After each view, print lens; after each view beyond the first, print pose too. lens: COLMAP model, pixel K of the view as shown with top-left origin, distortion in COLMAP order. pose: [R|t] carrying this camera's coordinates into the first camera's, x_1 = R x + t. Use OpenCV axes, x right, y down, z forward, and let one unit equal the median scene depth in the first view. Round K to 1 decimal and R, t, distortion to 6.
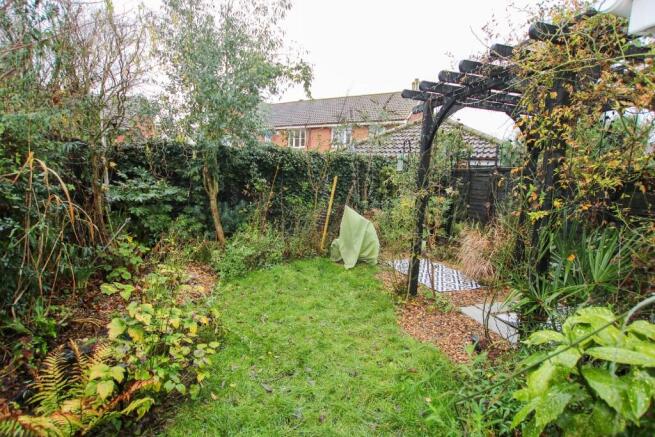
lens RADIAL K [[310.7, 0, 327.1], [0, 310.7, 213.5], [0, 0, 1]] dist [-0.022968, 0.000133]
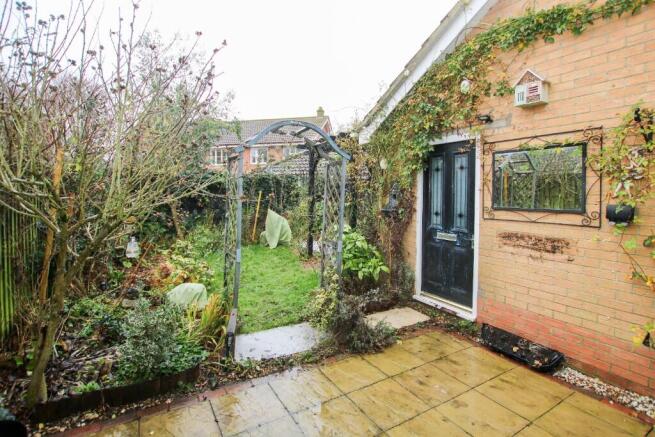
lens RADIAL K [[310.7, 0, 327.1], [0, 310.7, 213.5], [0, 0, 1]] dist [-0.022968, 0.000133]
pose [[0.966031, -0.055085, 0.252488, -0.046972], [0.063855, 0.997603, -0.026665, 0.051890], [-0.250414, 0.041882, 0.967232, -0.545733]]
